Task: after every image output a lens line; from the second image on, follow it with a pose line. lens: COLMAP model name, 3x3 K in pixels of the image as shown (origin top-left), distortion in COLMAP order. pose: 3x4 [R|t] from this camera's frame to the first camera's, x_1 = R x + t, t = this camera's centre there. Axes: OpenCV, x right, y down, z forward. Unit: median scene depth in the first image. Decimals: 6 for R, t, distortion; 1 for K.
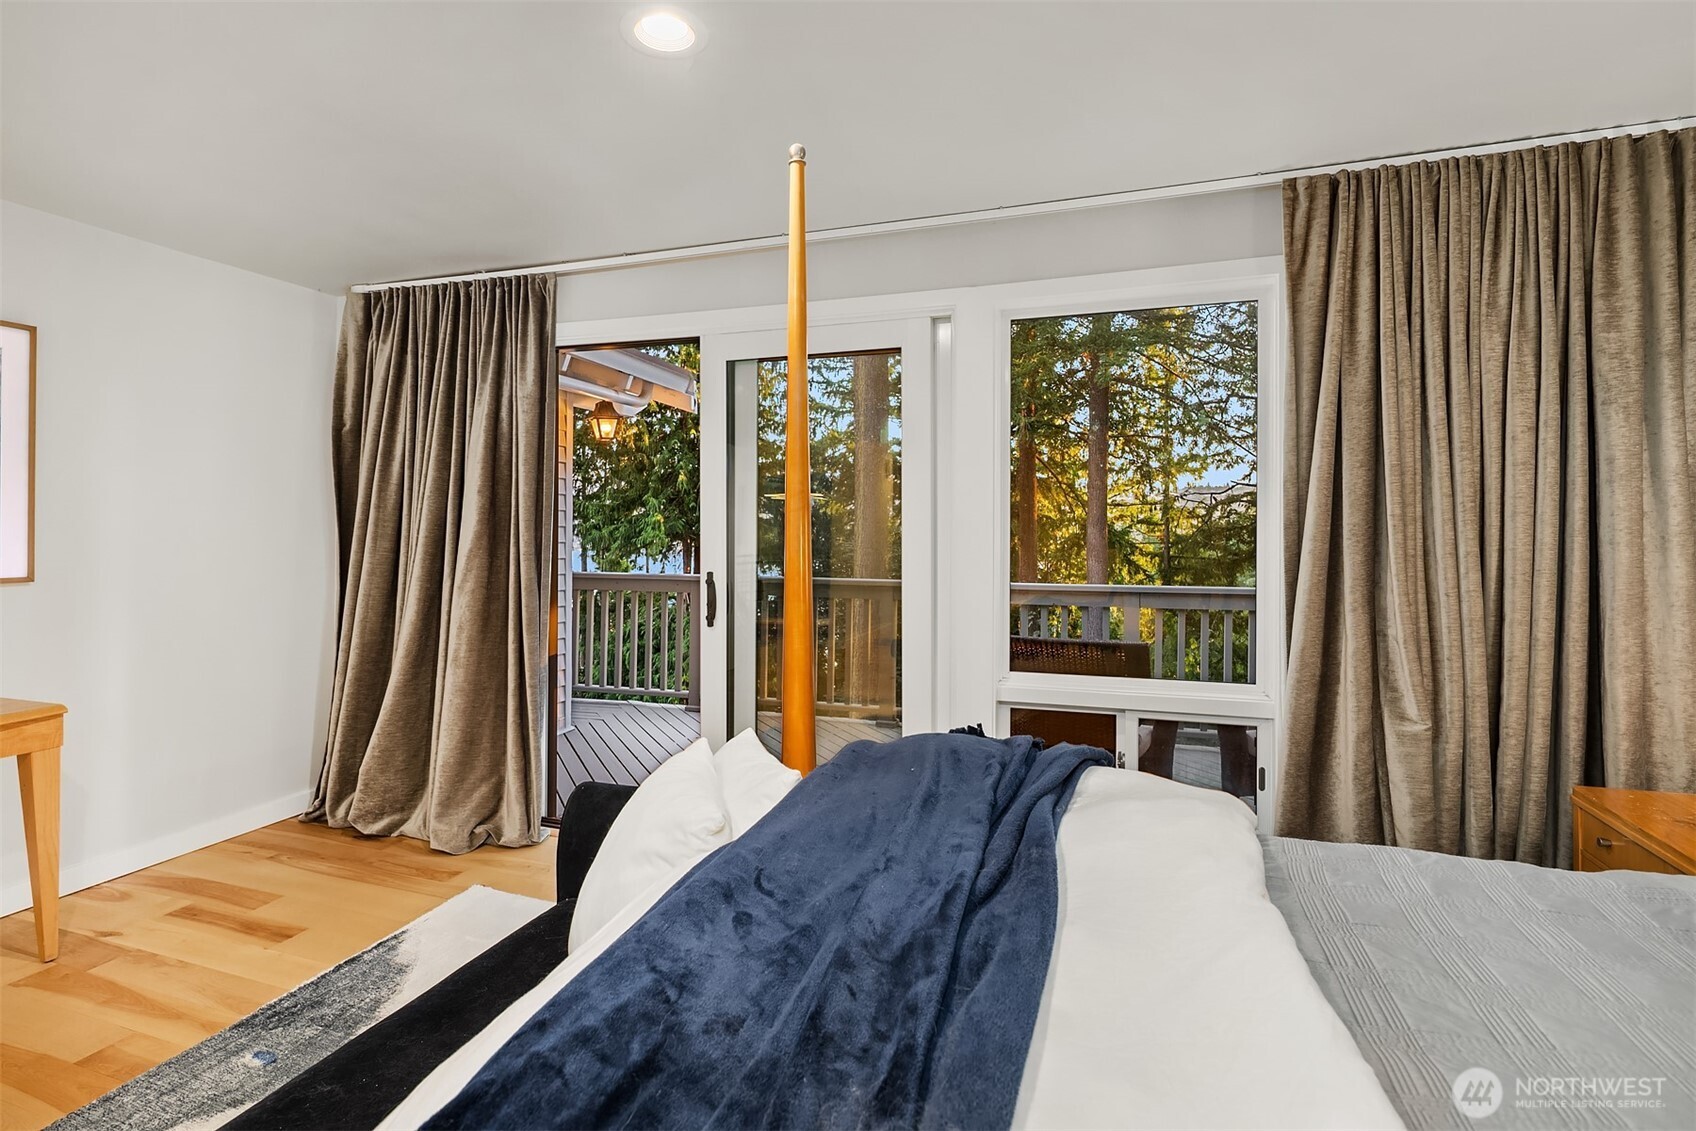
lens RADIAL K [[836.2, 0, 844.1], [0, 836.2, 551.0], [0, 0, 1]] dist [0.003683, 0.000293]
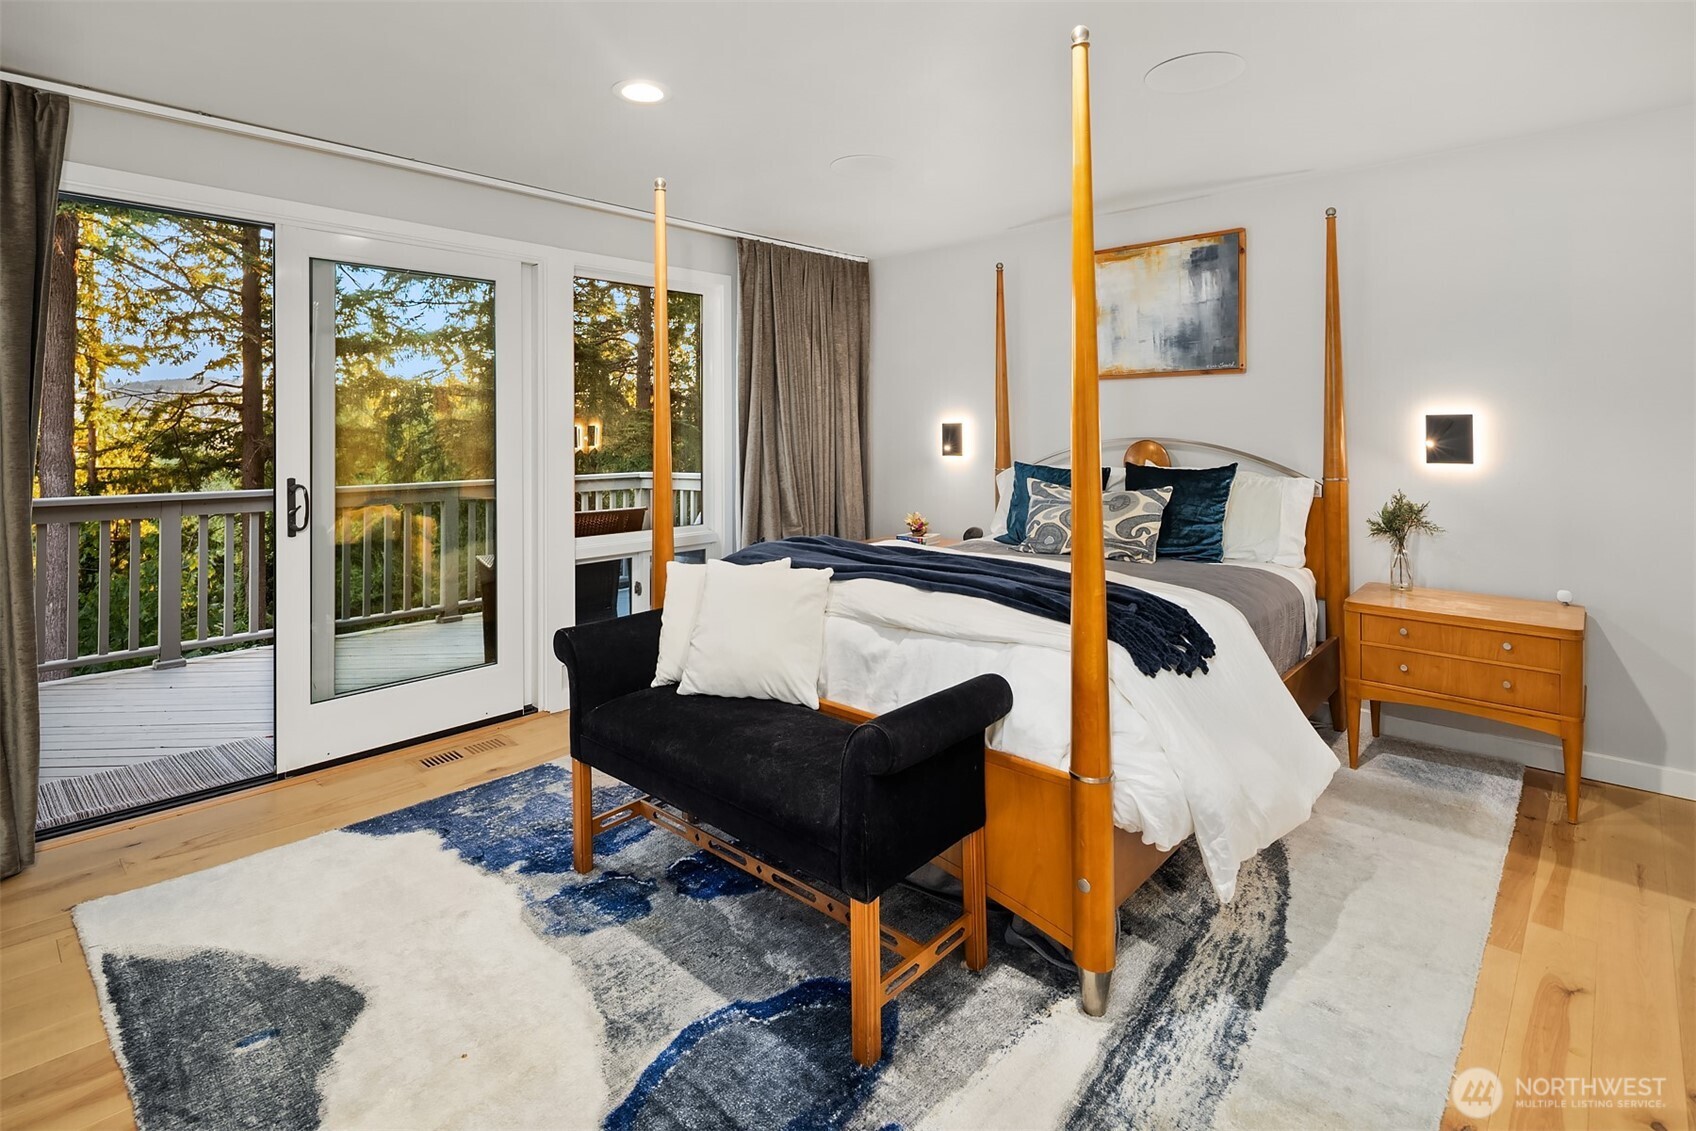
lens RADIAL K [[834.2, 0, 841.5], [0, 834.2, 466.1], [0, 0, 1]] dist [0.013381, -0.011083]
pose [[0.412077, -0.035108, 0.910473, -0.839412], [0.024181, 0.999327, 0.027590, 0.000425], [-0.910828, 0.010647, 0.412648, 0.058614]]
